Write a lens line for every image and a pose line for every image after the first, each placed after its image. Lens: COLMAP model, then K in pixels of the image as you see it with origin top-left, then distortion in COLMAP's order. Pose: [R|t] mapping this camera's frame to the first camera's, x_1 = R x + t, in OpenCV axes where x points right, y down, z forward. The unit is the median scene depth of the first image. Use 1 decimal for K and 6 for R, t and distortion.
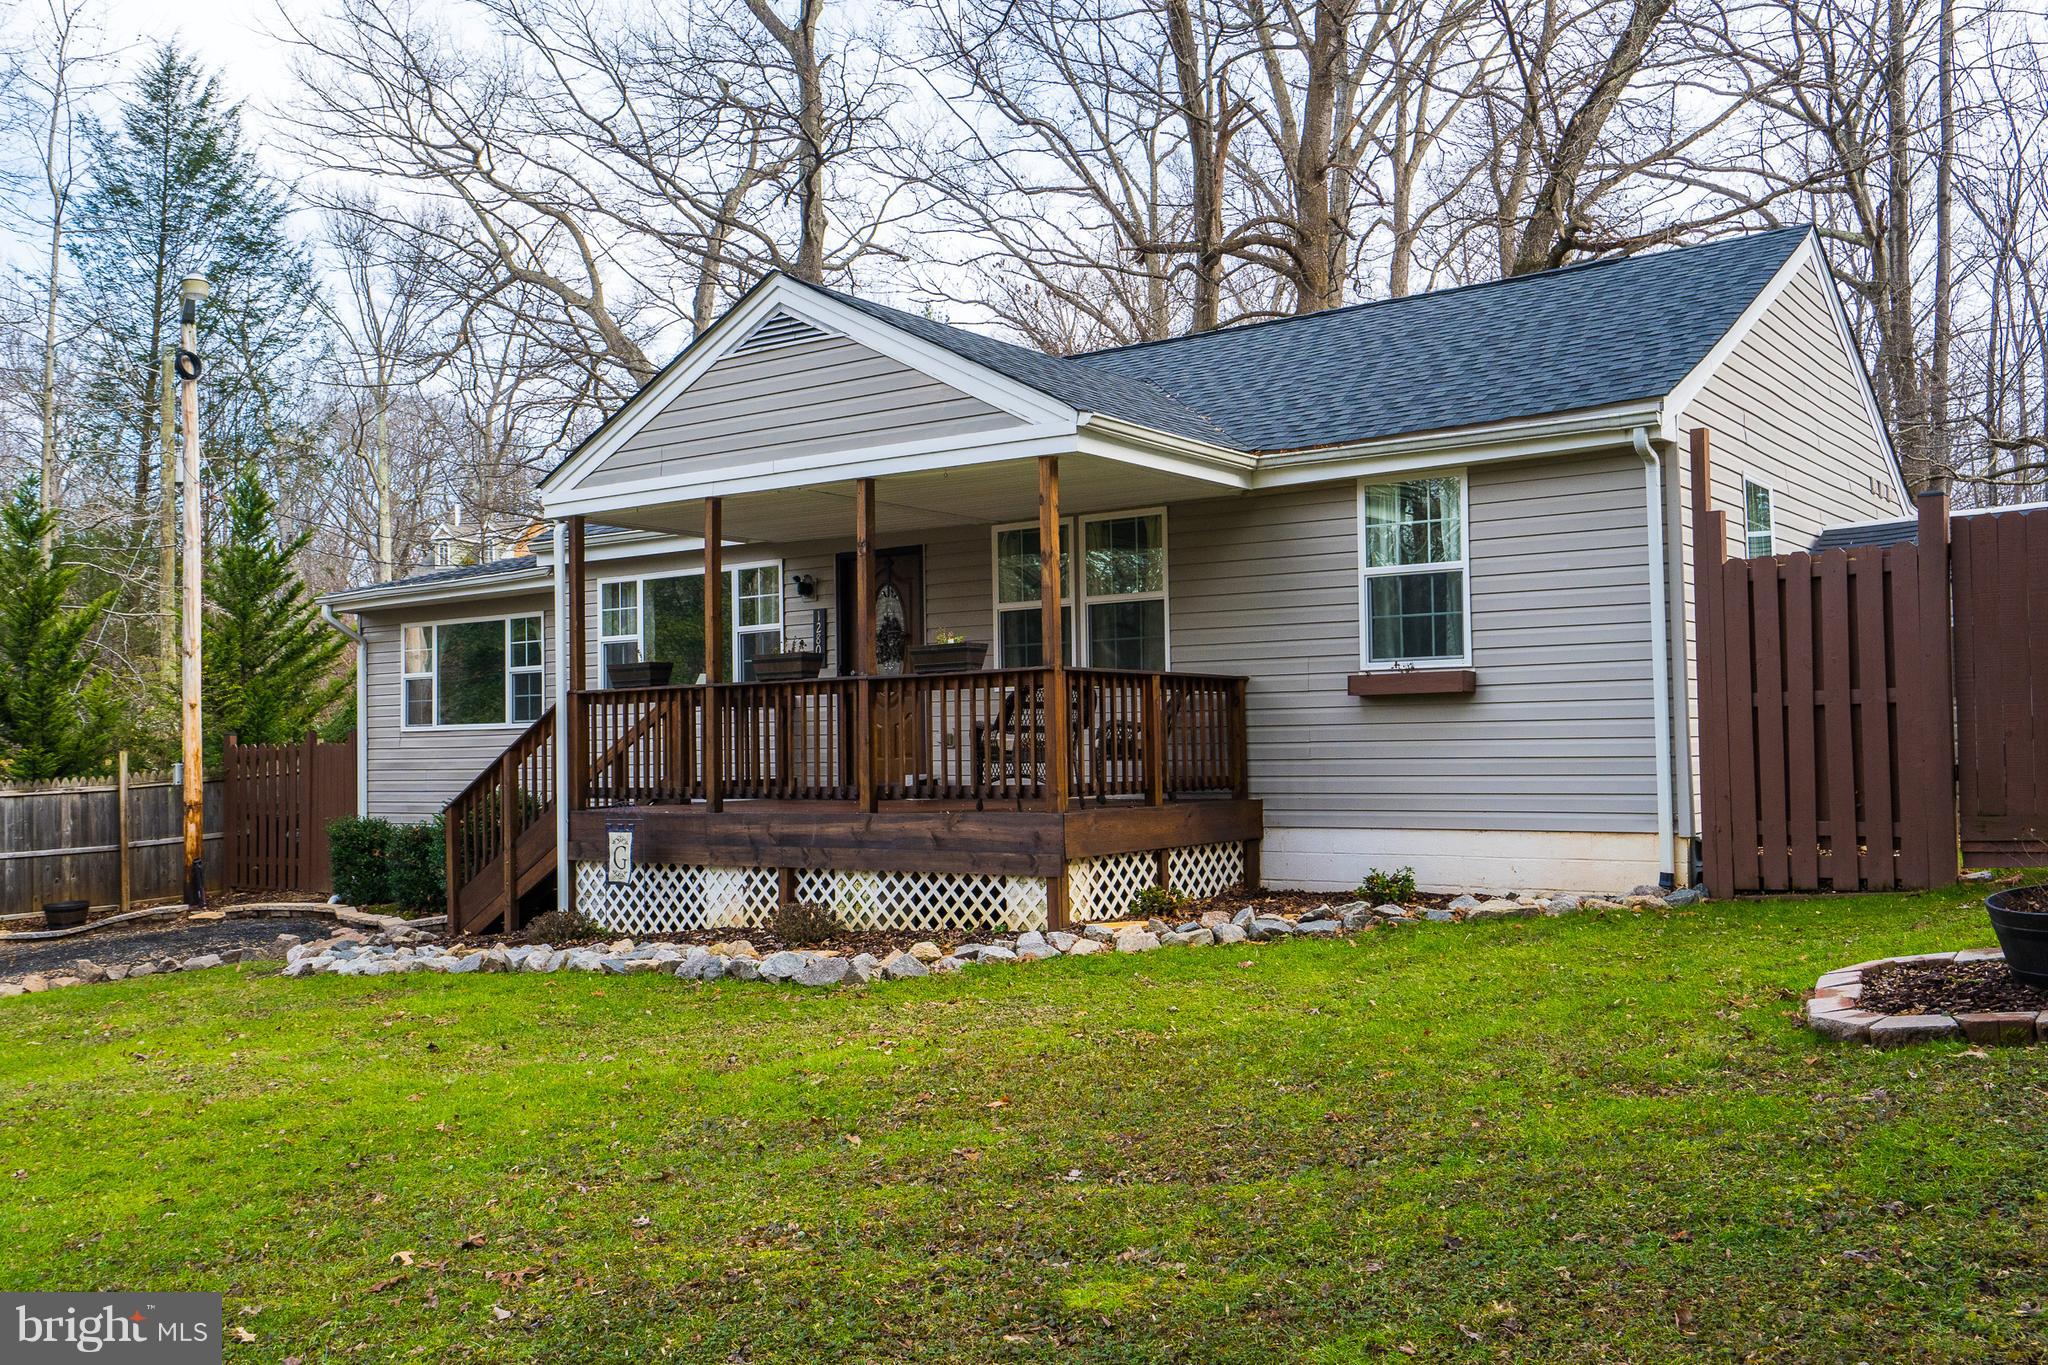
lens RADIAL K [[1774.5, 0, 1027.1], [0, 1774.5, 686.9], [0, 0, 1]] dist [0.021329, -0.024063]
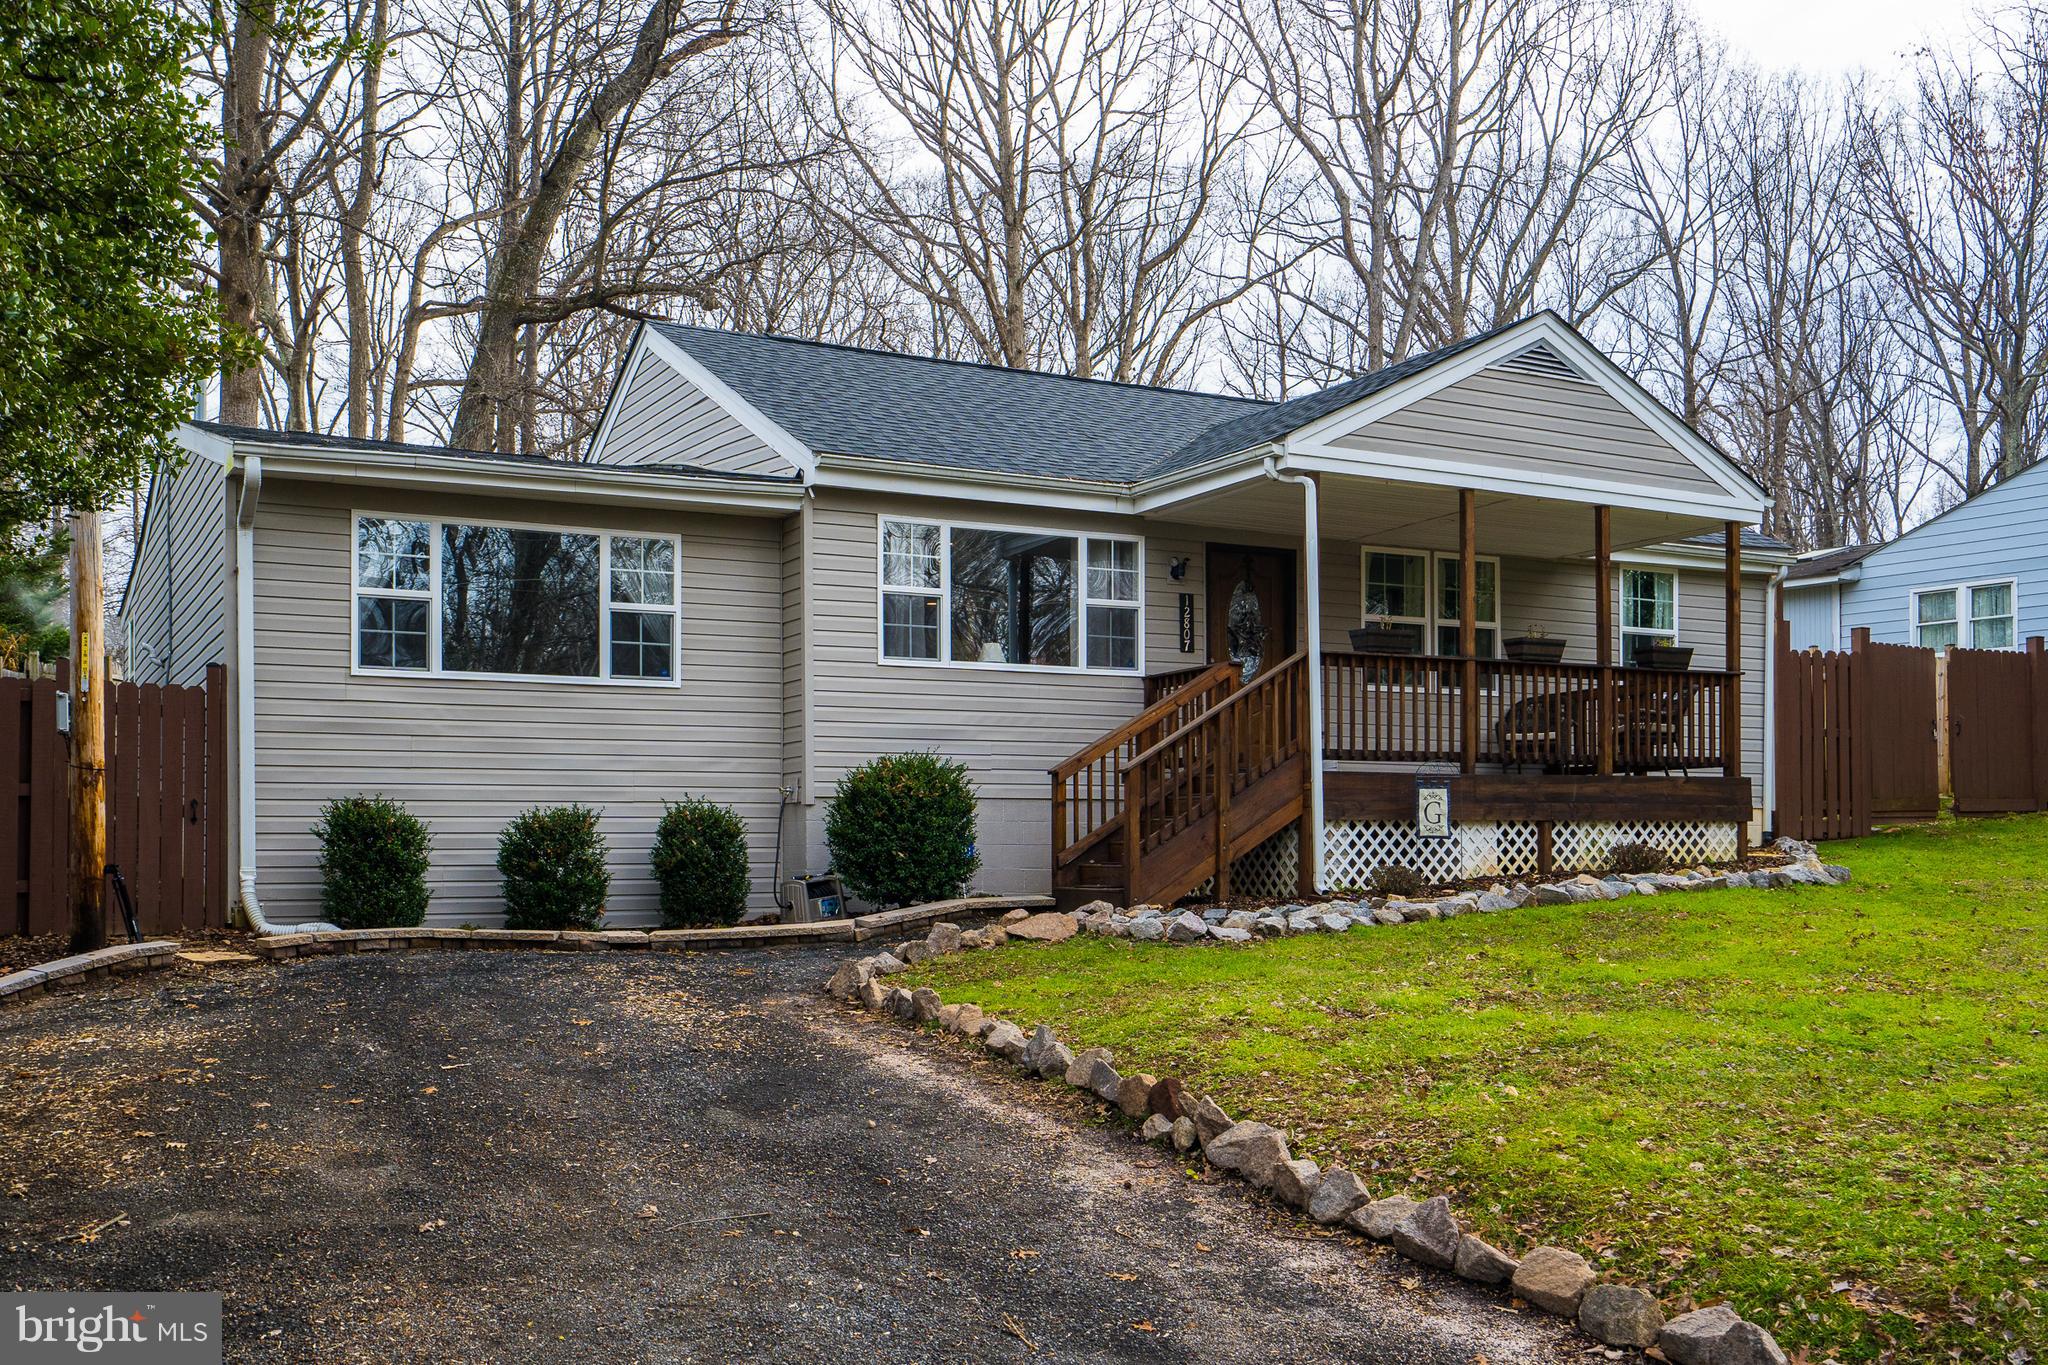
lens RADIAL K [[1950.3, 0, 1048.3], [0, 1950.3, 842.6], [0, 0, 1]] dist [-0.003630, 0.000000]
pose [[0.419630, 0.021142, 0.907449, -1.418163], [-0.030457, 0.999494, -0.009202, 0.135685], [-0.907184, -0.023777, 0.420062, 0.744499]]
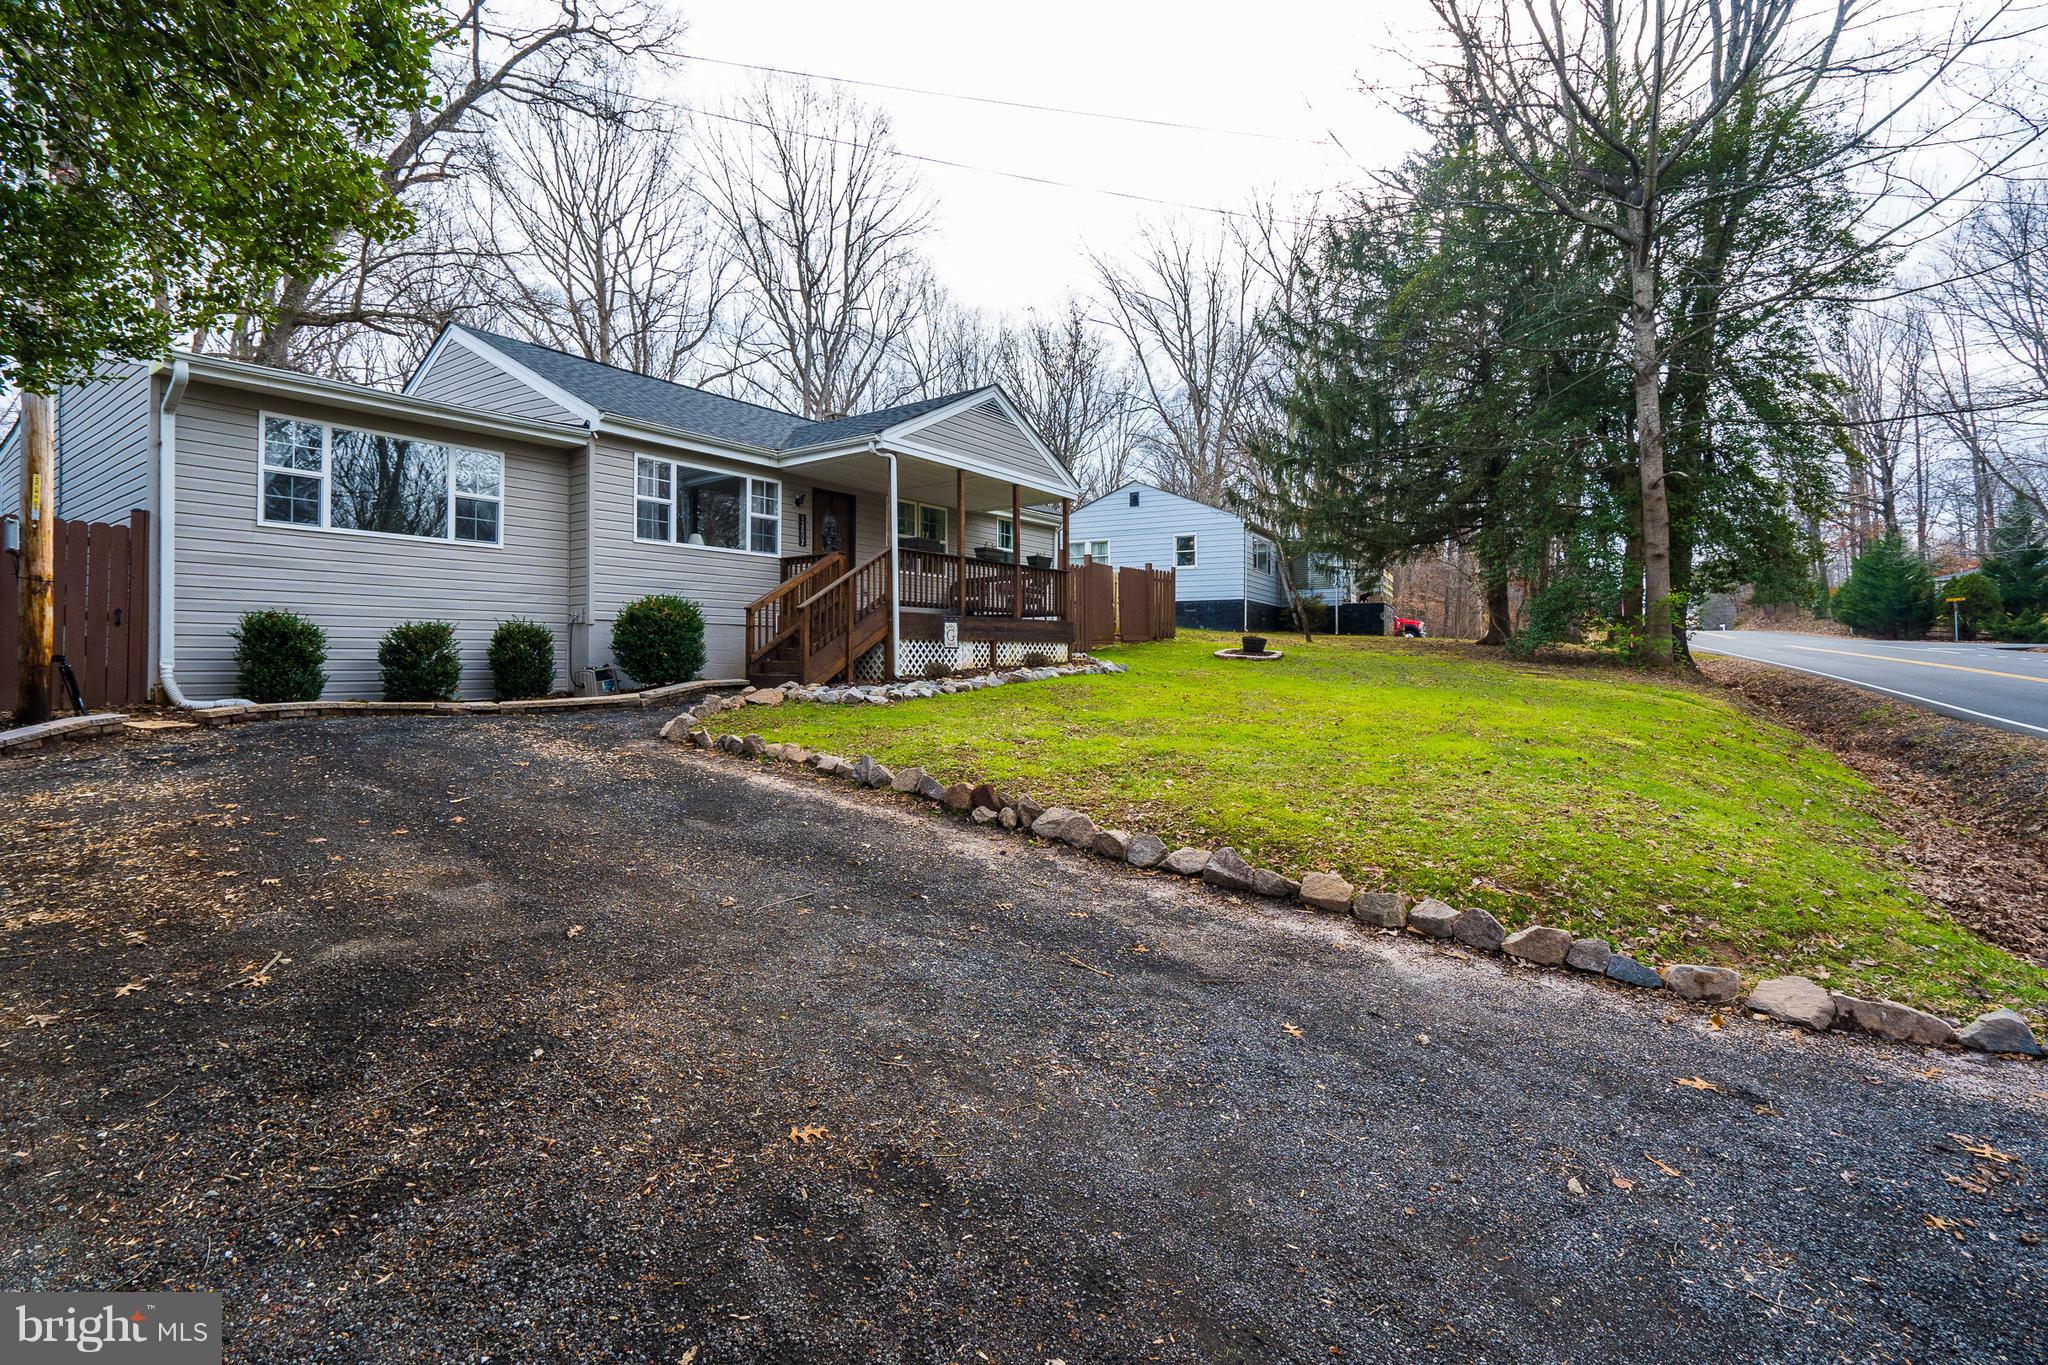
lens RADIAL K [[935.1, 0, 1005.2], [0, 935.1, 646.7], [0, 0, 1]] dist [-0.001806, 0.002820]
pose [[0.003269, 0.034129, 0.999412, -1.333490], [-0.031286, 0.998932, -0.034010, 0.147851], [-0.999505, -0.031156, 0.004333, 0.963579]]
